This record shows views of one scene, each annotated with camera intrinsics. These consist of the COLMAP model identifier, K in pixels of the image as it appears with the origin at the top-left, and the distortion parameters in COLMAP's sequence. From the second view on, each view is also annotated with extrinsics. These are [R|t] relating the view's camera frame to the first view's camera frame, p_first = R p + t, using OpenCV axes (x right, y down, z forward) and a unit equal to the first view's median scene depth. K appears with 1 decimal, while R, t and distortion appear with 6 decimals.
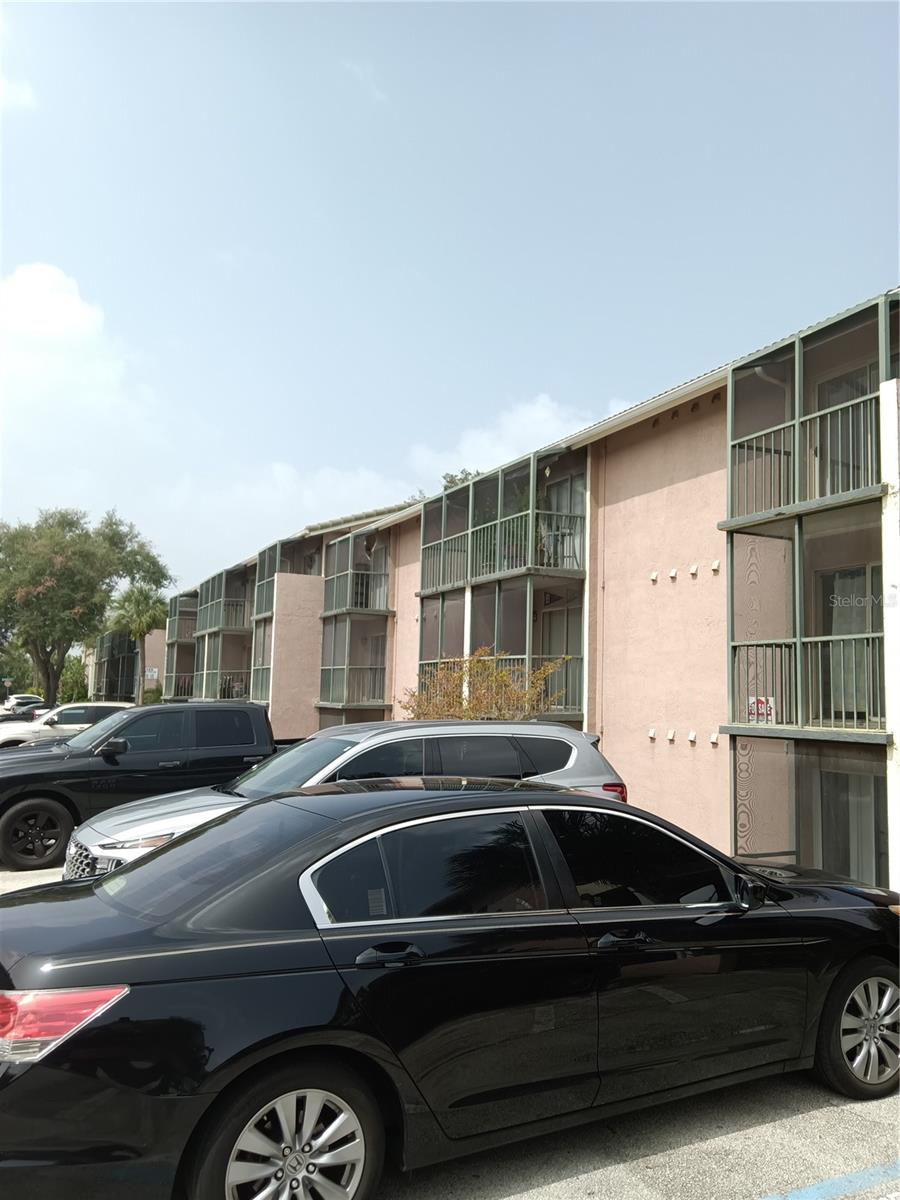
lens RADIAL K [[905.8, 0, 449.9], [0, 905.8, 599.6], [0, 0, 1]] dist [0.051525, -0.013267]
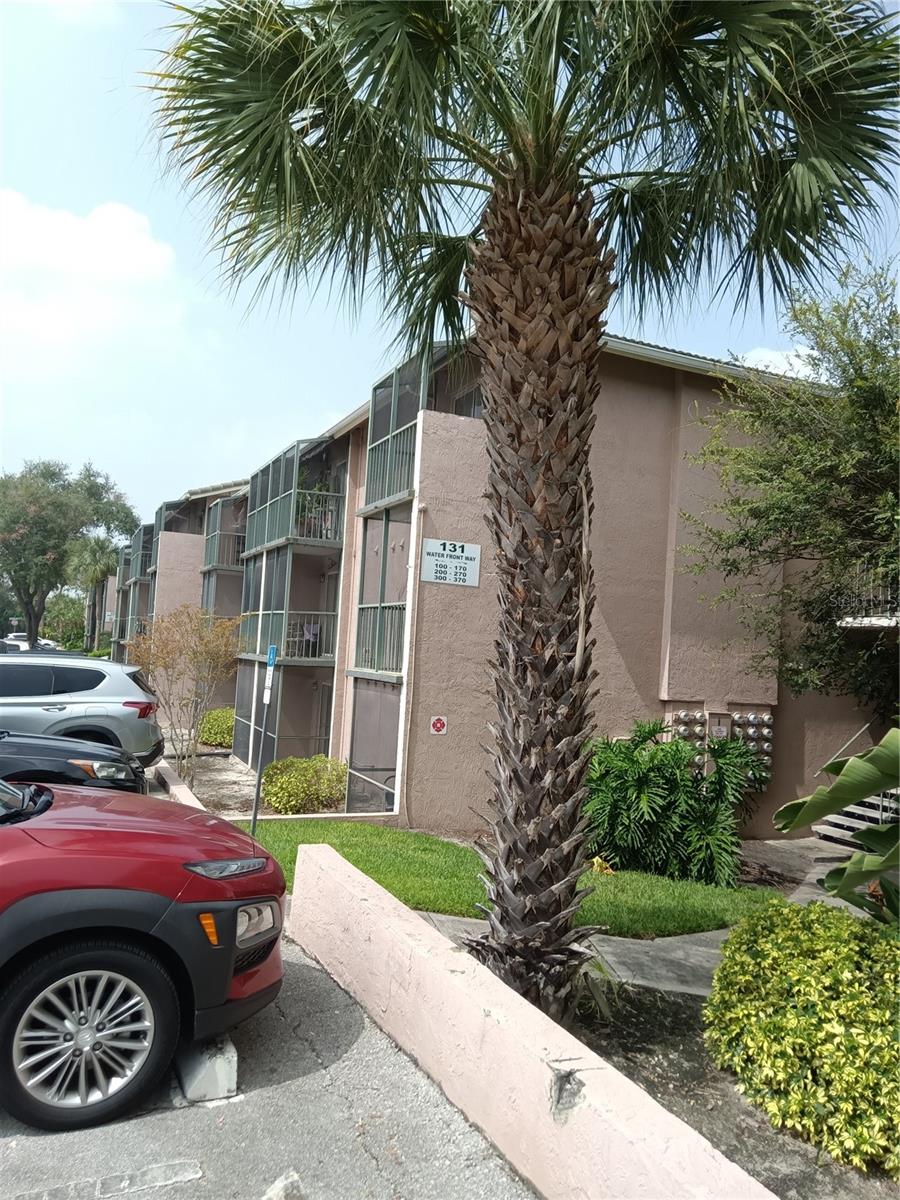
lens RADIAL K [[905.8, 0, 450.8], [0, 905.8, 602.3], [0, 0, 1]] dist [0.051525, -0.013267]
pose [[0.998708, 0.028081, -0.042343, 0.113765], [-0.025649, 0.998050, 0.056913, -0.007796], [0.043859, -0.055753, 0.997481, -0.061788]]
